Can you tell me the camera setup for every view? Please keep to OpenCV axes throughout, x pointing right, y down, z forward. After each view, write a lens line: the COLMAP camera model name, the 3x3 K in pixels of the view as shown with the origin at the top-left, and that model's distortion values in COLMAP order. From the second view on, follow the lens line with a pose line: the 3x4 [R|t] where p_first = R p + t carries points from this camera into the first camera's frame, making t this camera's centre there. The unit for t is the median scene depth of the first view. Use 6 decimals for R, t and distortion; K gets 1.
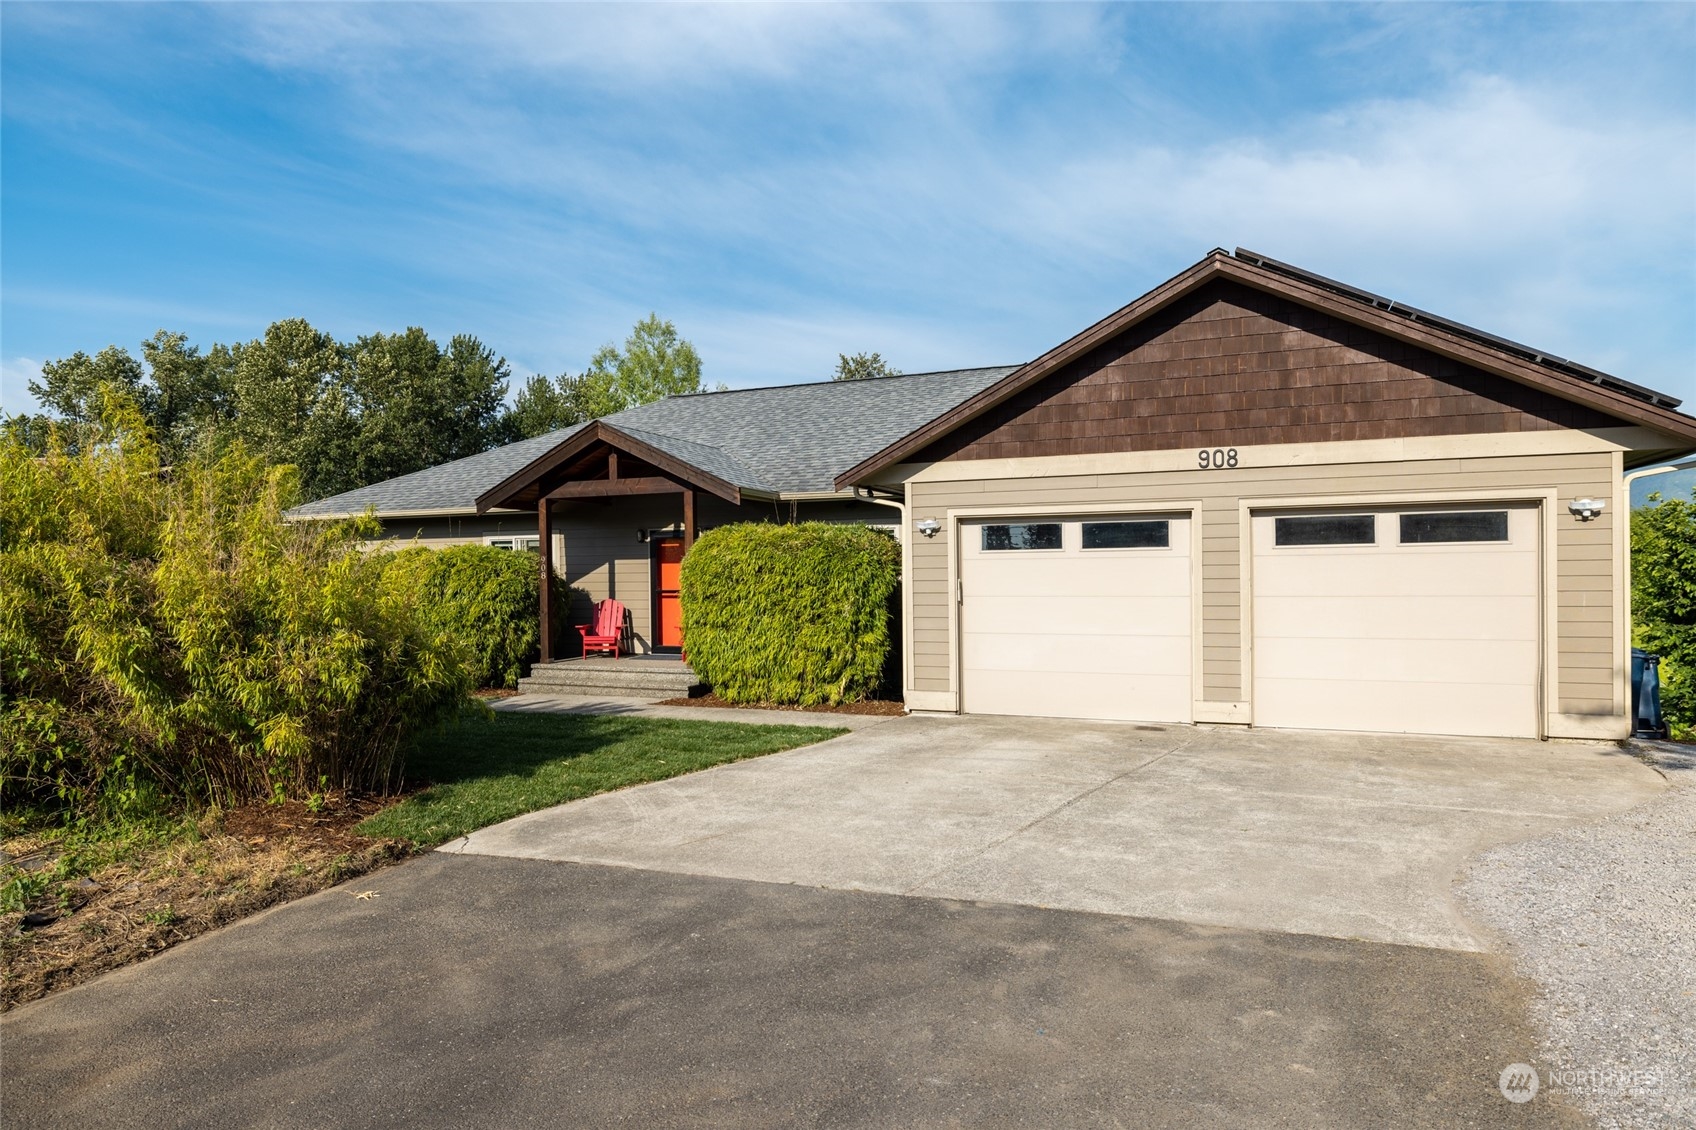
lens RADIAL K [[1019.0, 0, 831.4], [0, 1019.0, 565.7], [0, 0, 1]] dist [-0.005119, -0.000764]
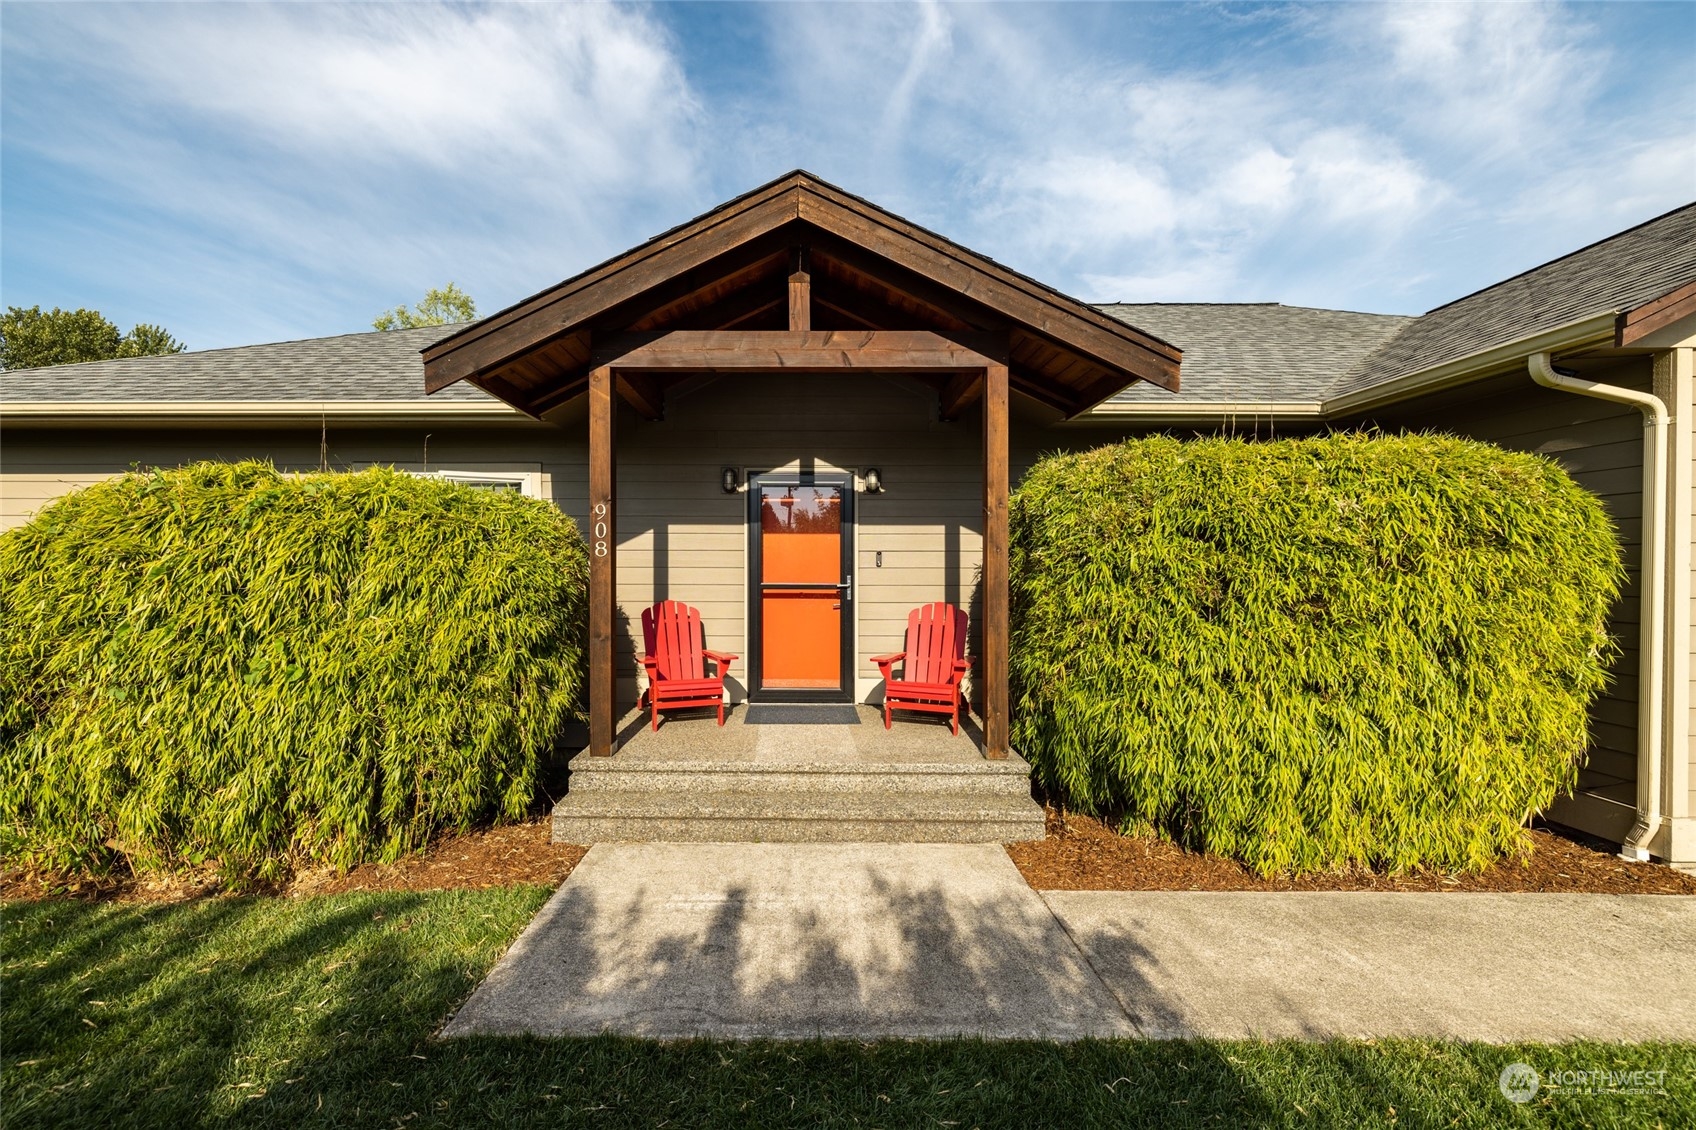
lens RADIAL K [[728.7, 0, 791.1], [0, 728.7, 569.7], [0, 0, 1]] dist [0.000676, -0.000457]
pose [[0.925771, 0.014050, 0.377825, -0.408724], [-0.017320, 0.999836, 0.005257, 0.019615], [-0.377689, -0.011411, 0.925862, 0.871040]]
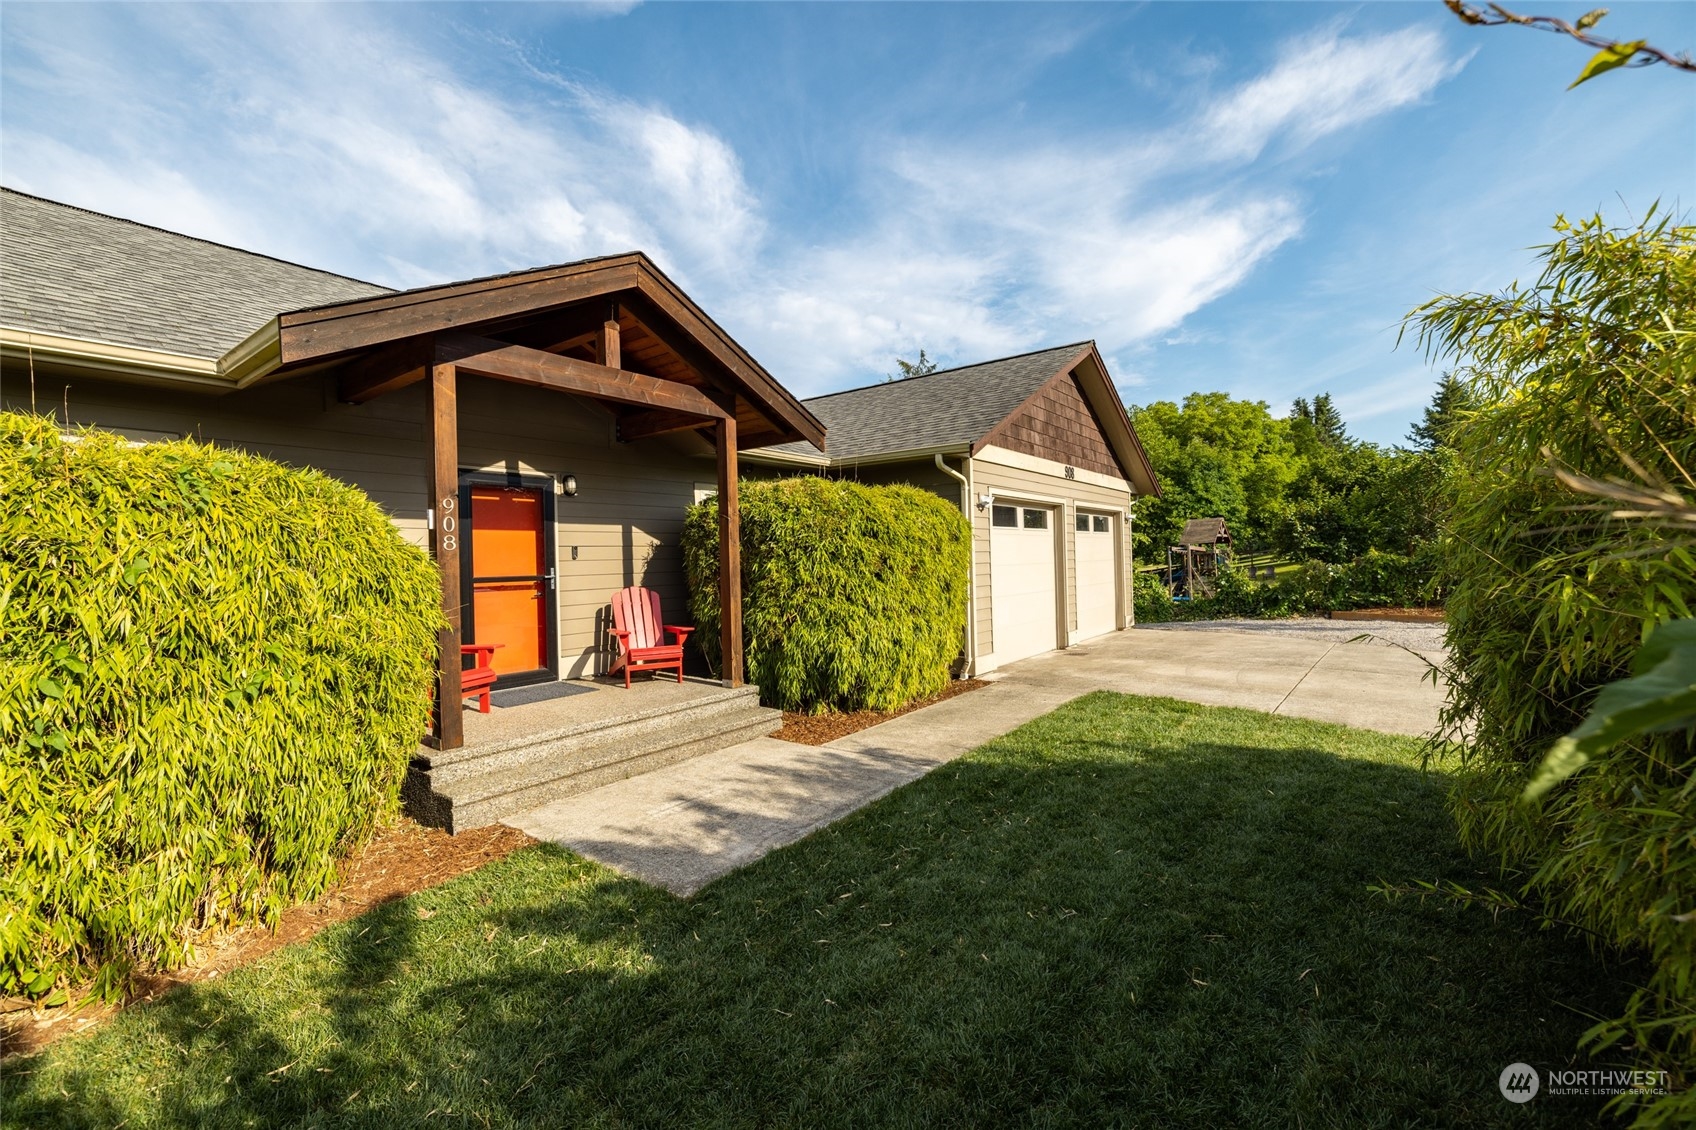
lens RADIAL K [[716.4, 0, 833.5], [0, 716.4, 552.7], [0, 0, 1]] dist [0.001978, -0.000008]
pose [[0.253889, 0.015432, 0.967110, -0.674850], [0.012785, 0.999732, -0.019309, 0.027709], [-0.967149, 0.017267, 0.253624, 0.969755]]
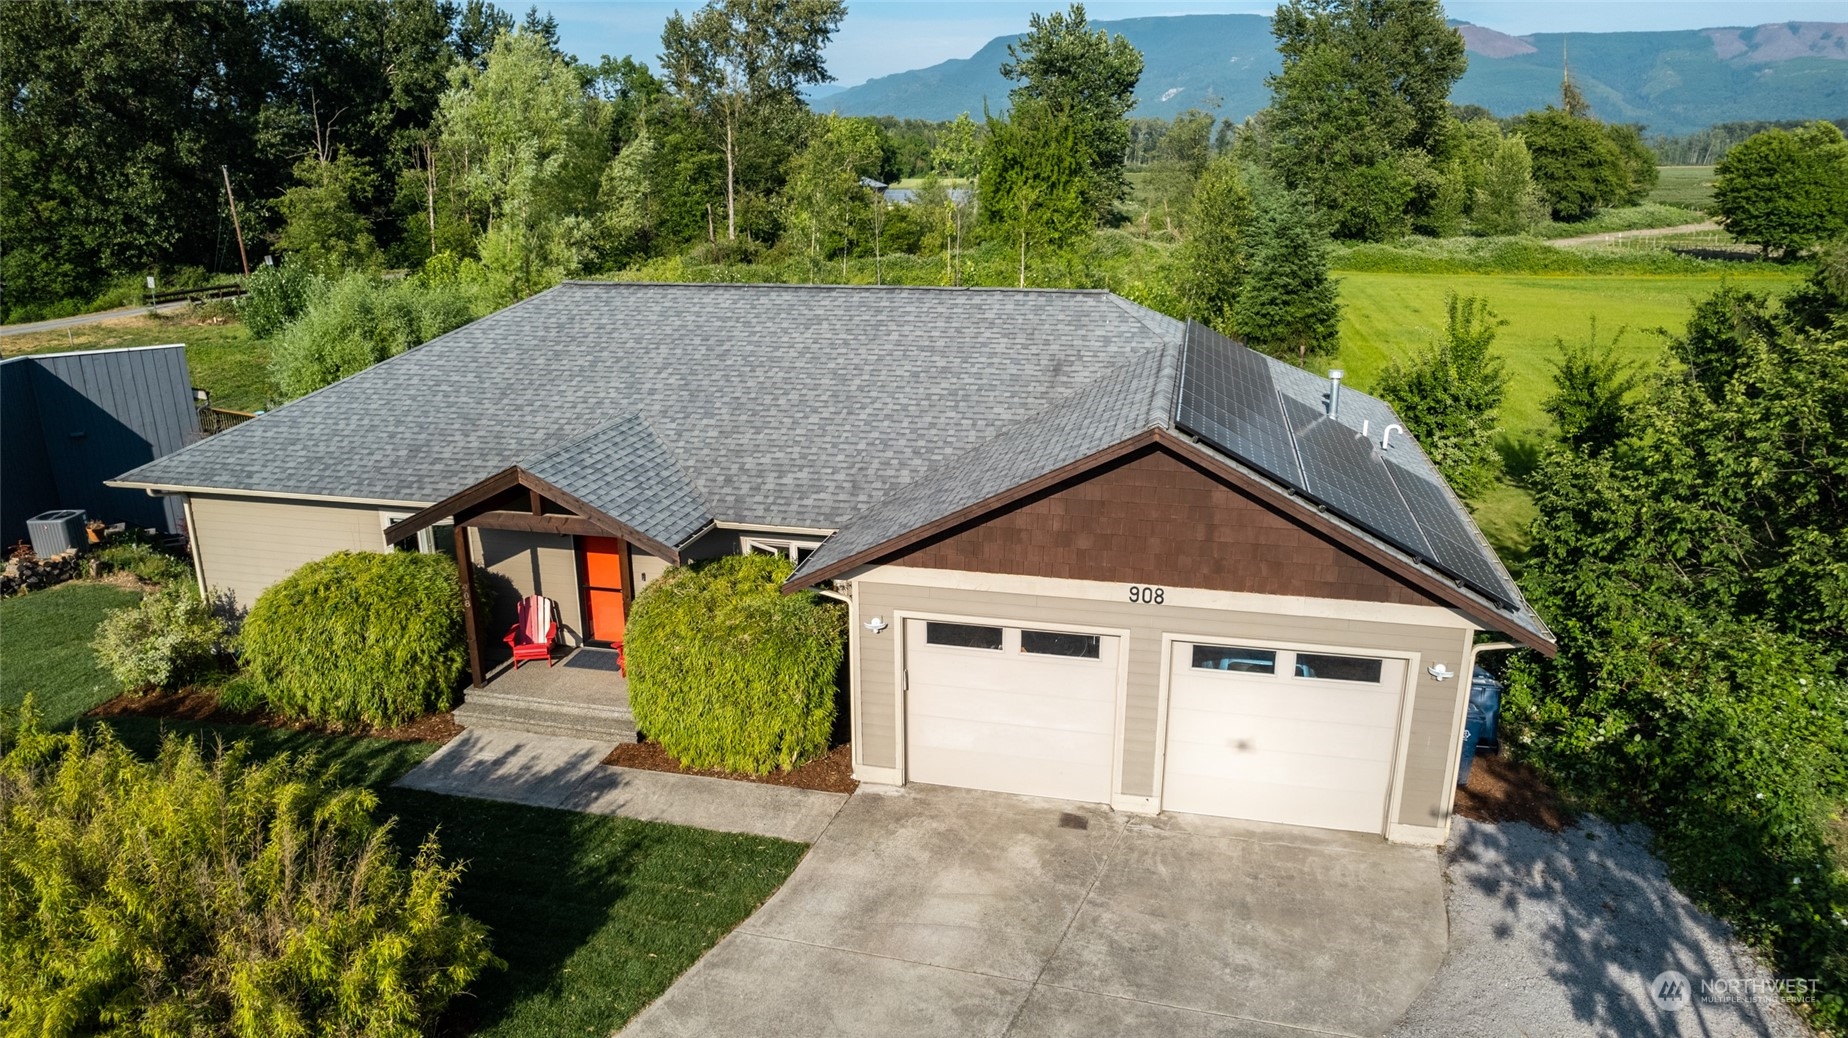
lens RADIAL K [[1201.3, 0, 919.9], [0, 1201.3, 514.5], [0, 0, 1]] dist [-0.069687, 0.068627]
pose [[0.987226, -0.041916, 0.153712, -0.041888], [-0.005072, 0.956015, 0.293276, -0.502094], [-0.159244, -0.290309, 0.943590, -0.115662]]
